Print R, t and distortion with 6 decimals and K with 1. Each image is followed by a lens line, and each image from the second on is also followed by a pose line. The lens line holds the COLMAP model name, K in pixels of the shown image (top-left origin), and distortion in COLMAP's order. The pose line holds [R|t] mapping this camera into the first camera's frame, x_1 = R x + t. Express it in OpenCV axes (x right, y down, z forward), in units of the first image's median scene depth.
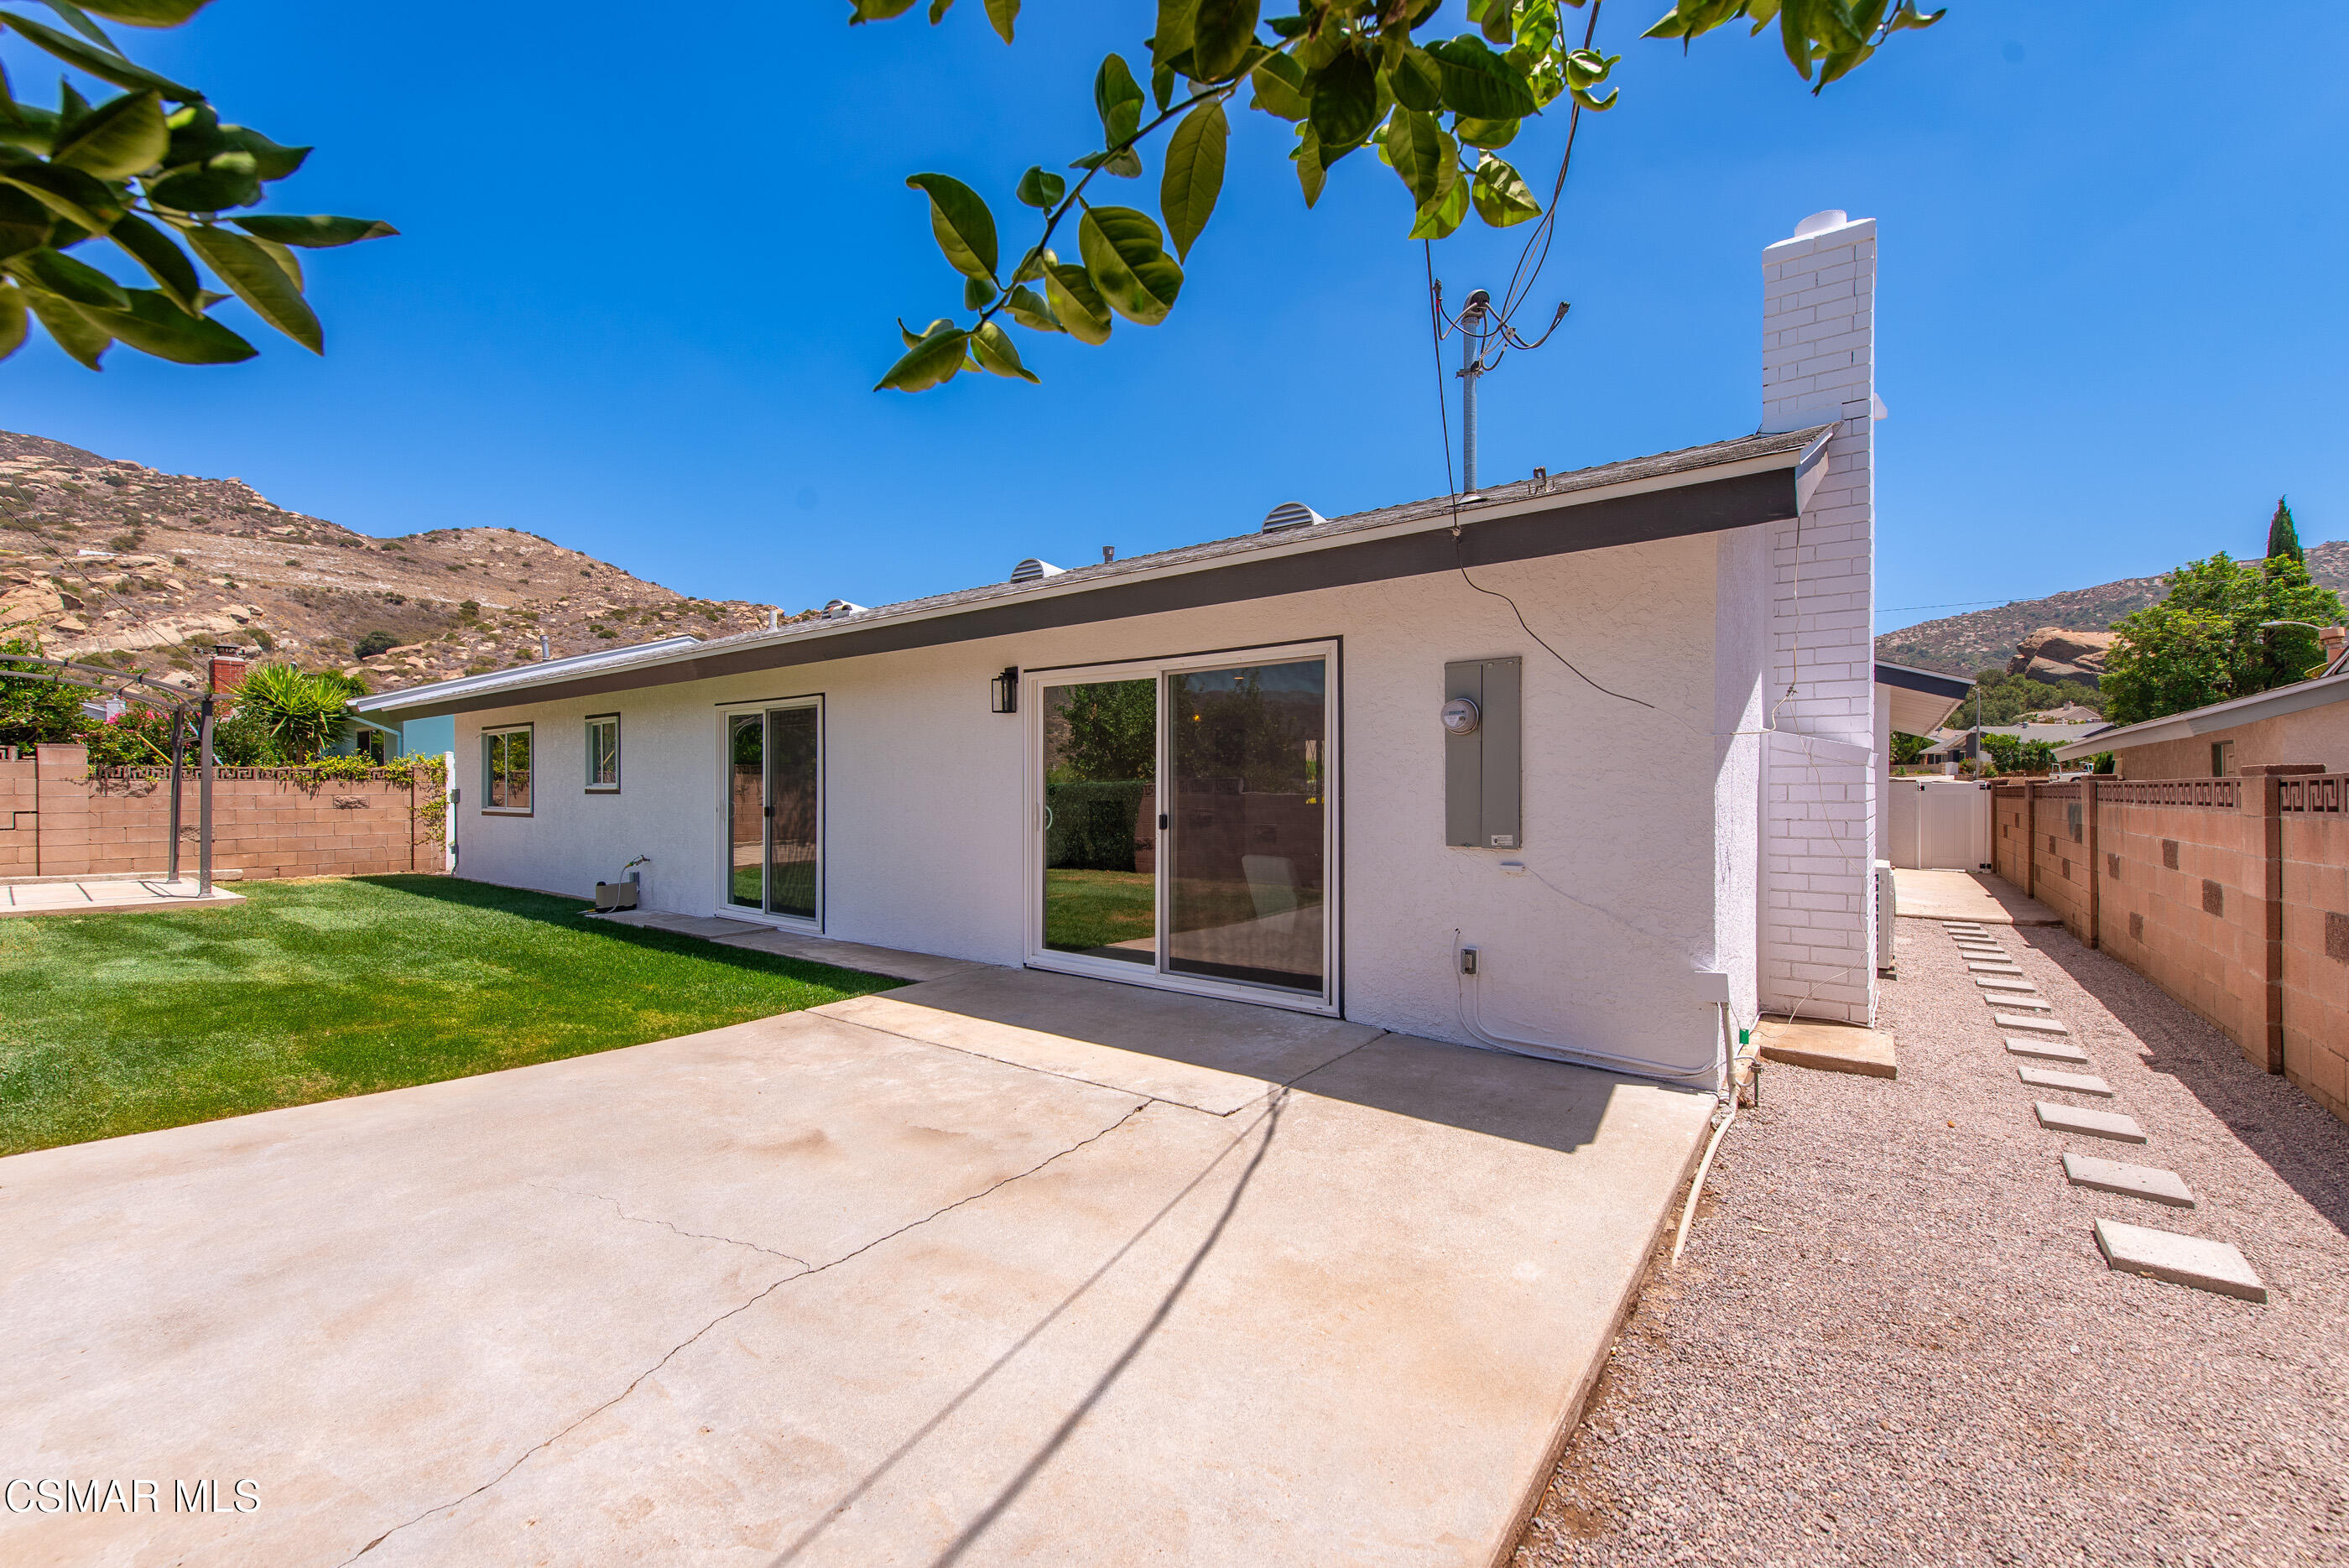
lens RADIAL K [[933.1, 0, 1175.8], [0, 933.1, 787.9], [0, 0, 1]] dist [0.012201, -0.003539]
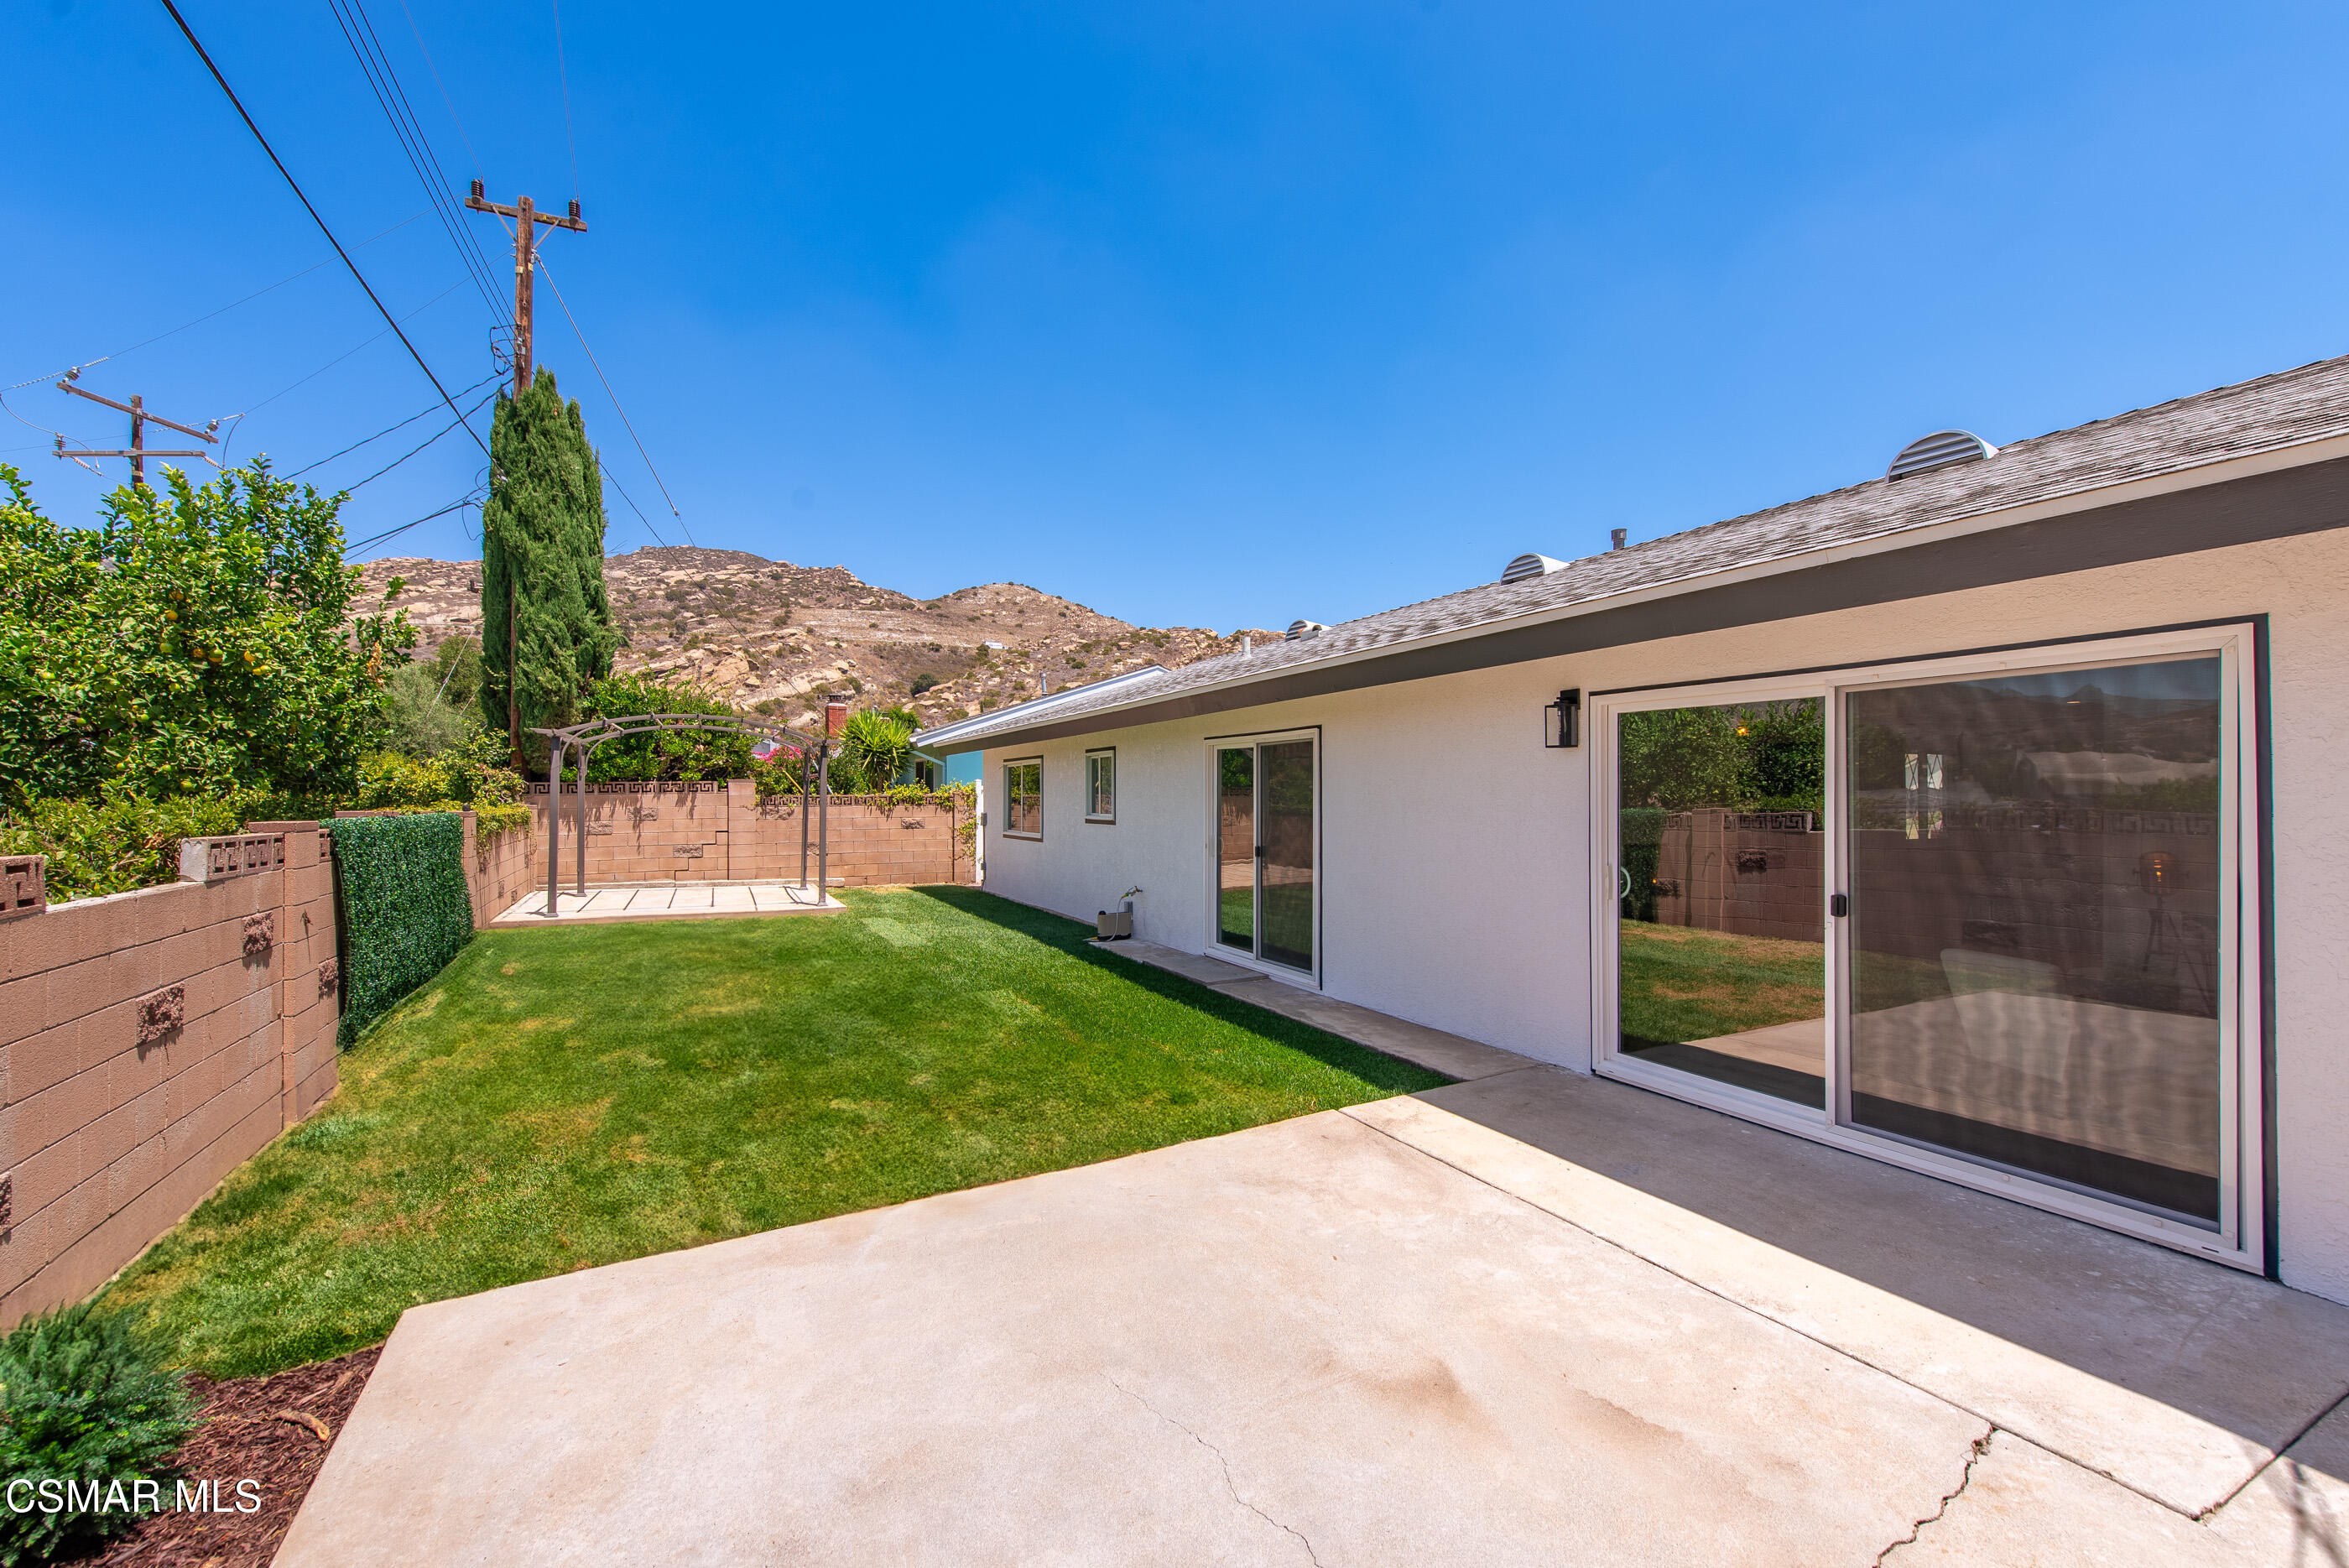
lens RADIAL K [[933.1, 0, 1171.2], [0, 933.1, 791.1], [0, 0, 1]] dist [0.012201, -0.003539]
pose [[0.902861, -0.002706, -0.429923, -0.178143], [0.000518, 0.999986, -0.005207, -0.049622], [0.429931, 0.004478, 0.902851, 0.176326]]
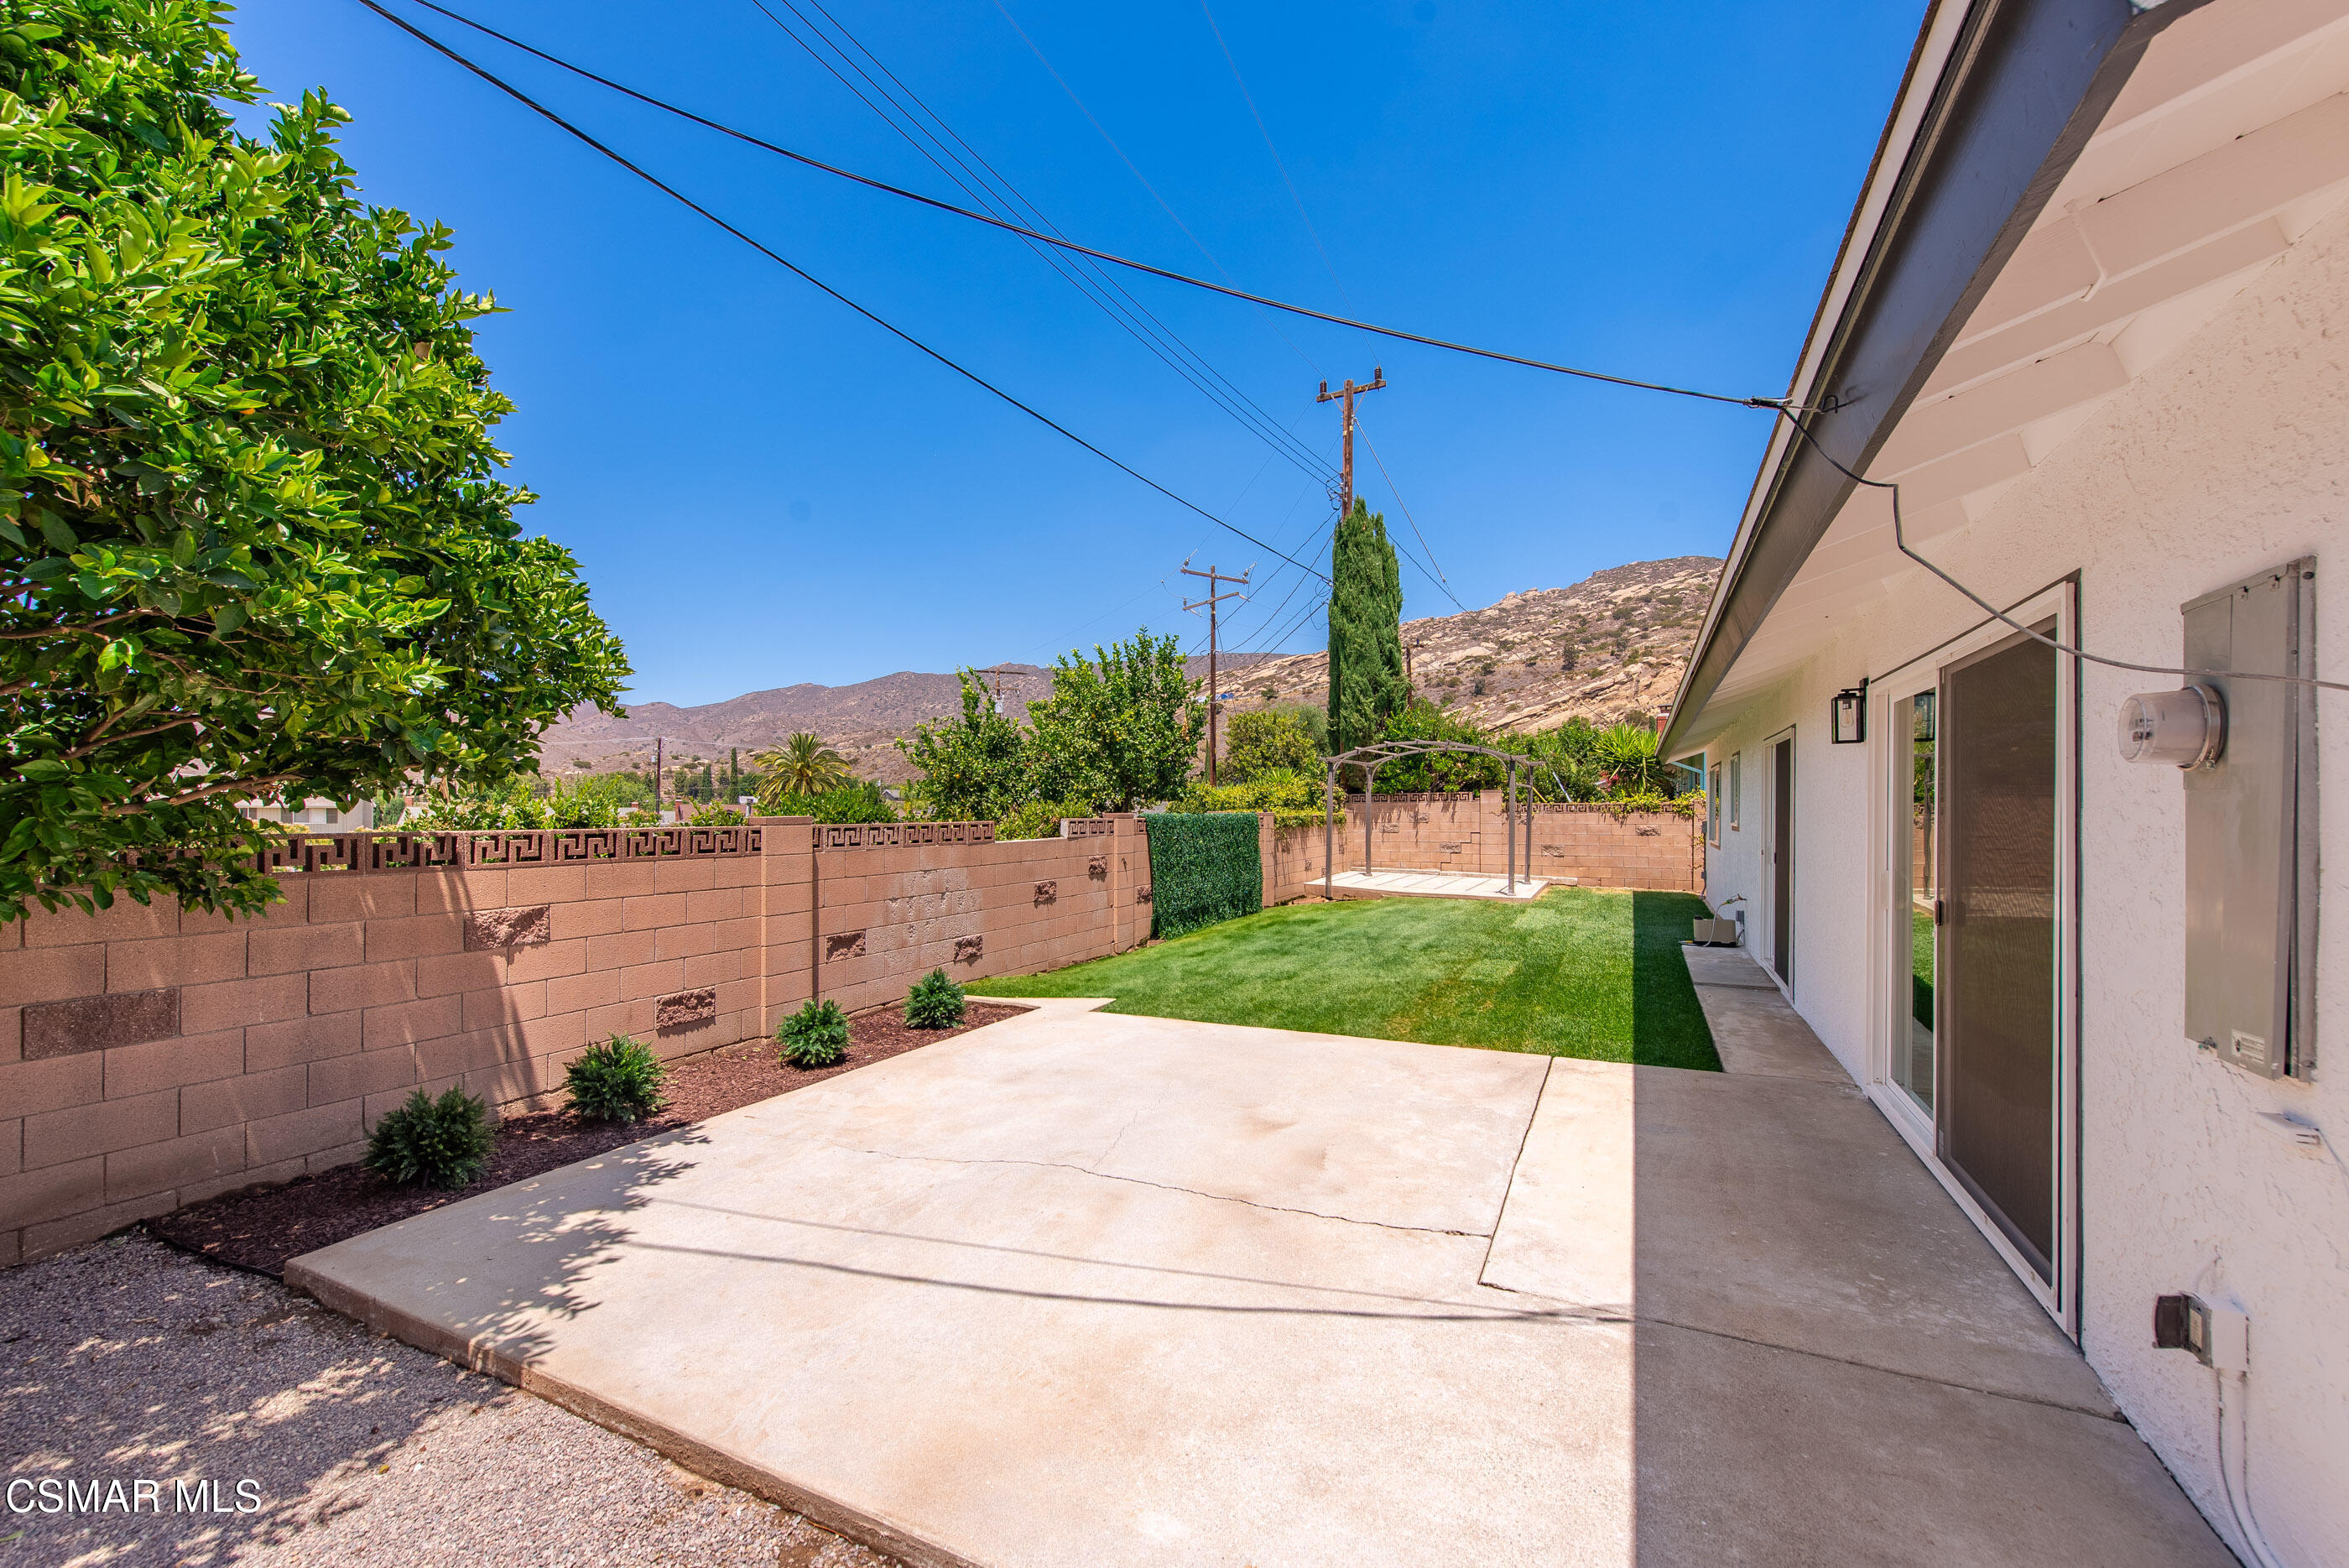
lens RADIAL K [[933.1, 0, 1183.3], [0, 933.1, 807.5], [0, 0, 1]] dist [0.012201, -0.003539]
pose [[0.186425, 0.000529, -0.982469, 0.559003], [-0.001411, 0.999999, 0.000271, -0.036546], [0.982468, 0.001336, 0.186426, 0.431677]]
